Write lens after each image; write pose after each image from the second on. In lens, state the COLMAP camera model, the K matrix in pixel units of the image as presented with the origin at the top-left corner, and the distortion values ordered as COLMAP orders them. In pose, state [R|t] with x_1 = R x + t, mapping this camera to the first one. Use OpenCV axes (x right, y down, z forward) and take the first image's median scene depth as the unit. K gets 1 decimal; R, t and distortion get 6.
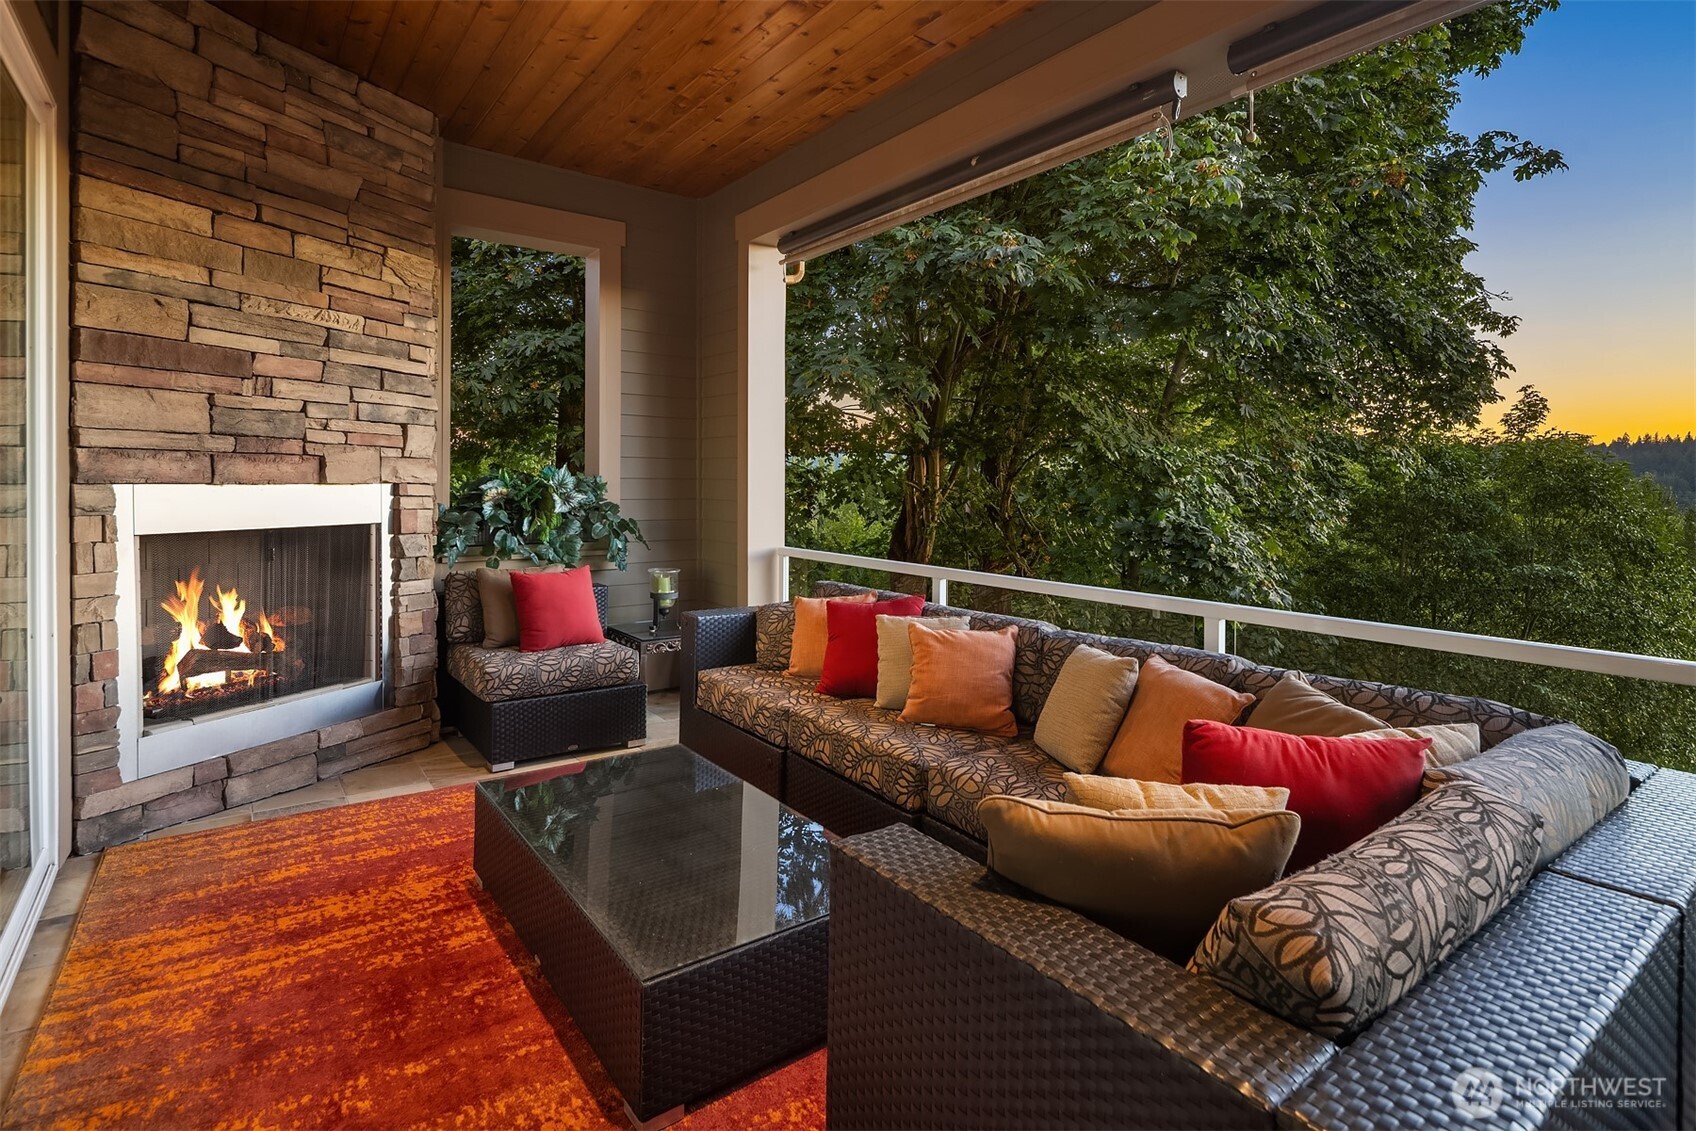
lens RADIAL K [[839.9, 0, 831.5], [0, 839.9, 480.0], [0, 0, 1]] dist [0.007519, -0.000313]
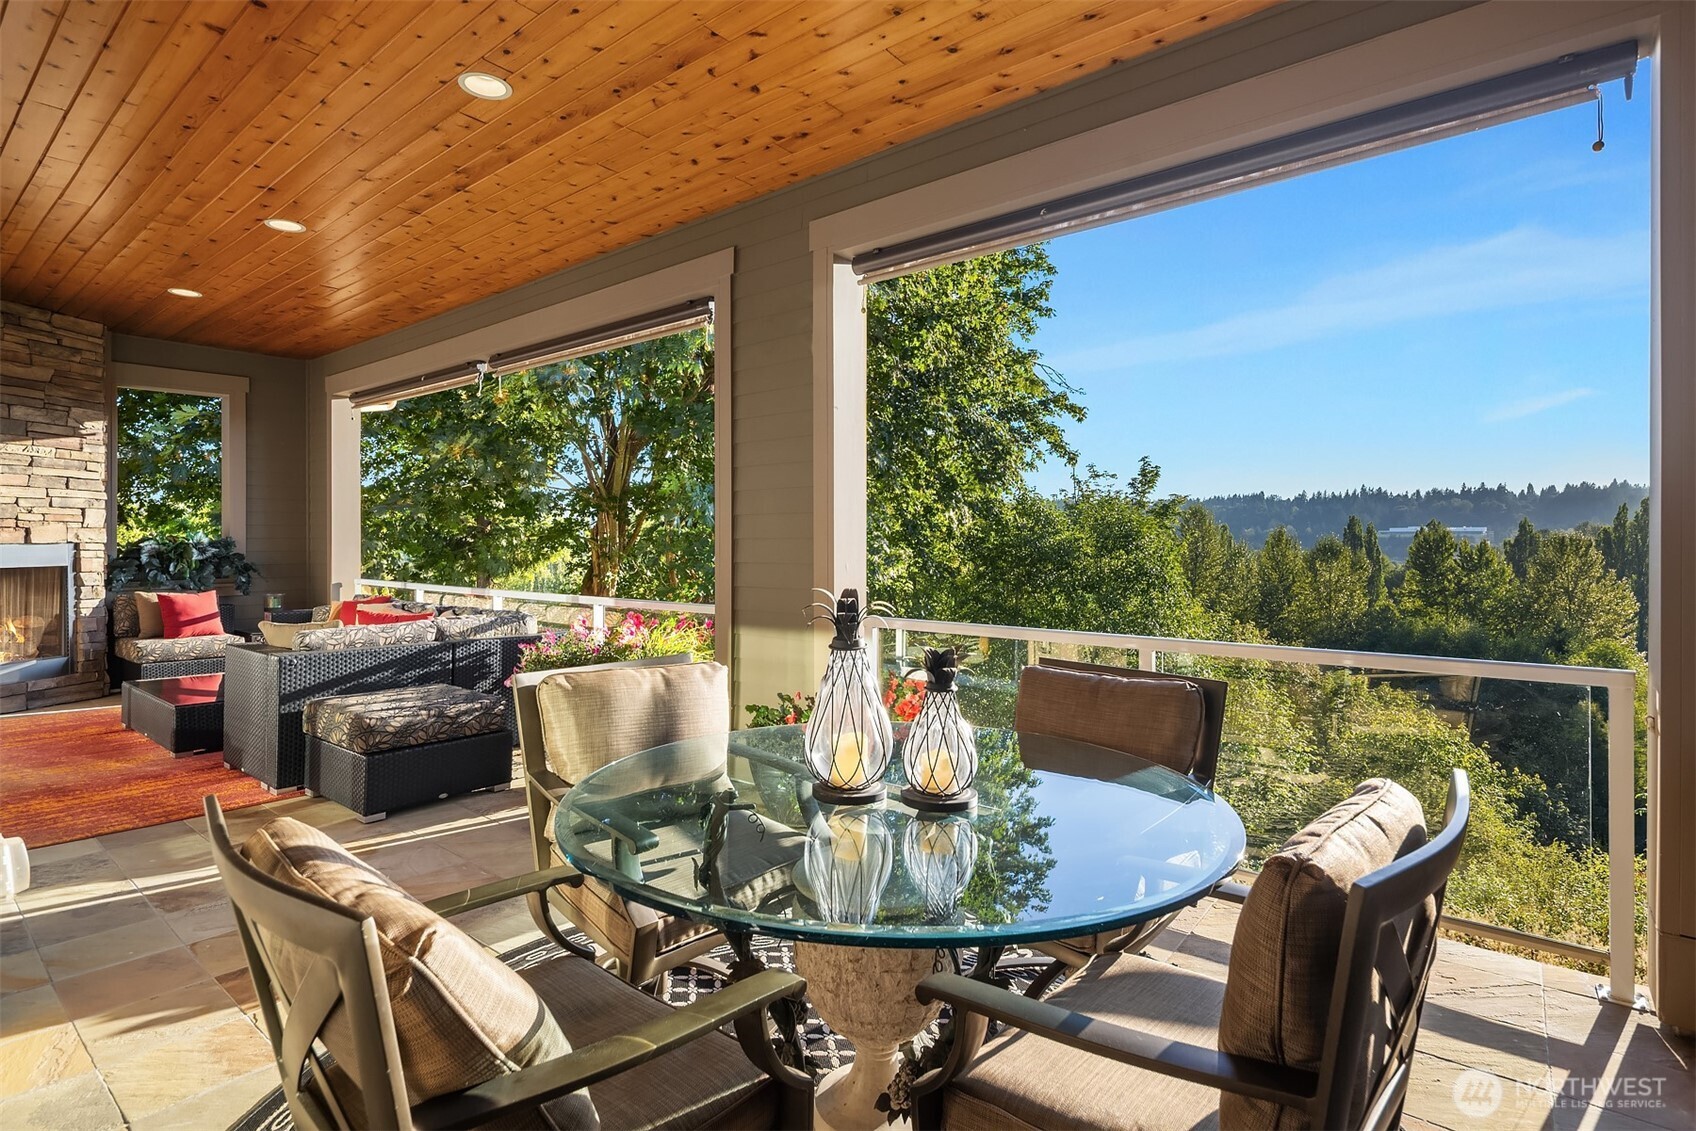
lens RADIAL K [[821.5, 0, 809.1], [0, 821.5, 531.7], [0, 0, 1]] dist [0.001678, -0.000162]
pose [[0.969349, -0.004905, 0.245638, 0.513051], [0.005085, 0.999987, -0.000098, -0.011315], [-0.245635, 0.001345, 0.969362, -0.985684]]
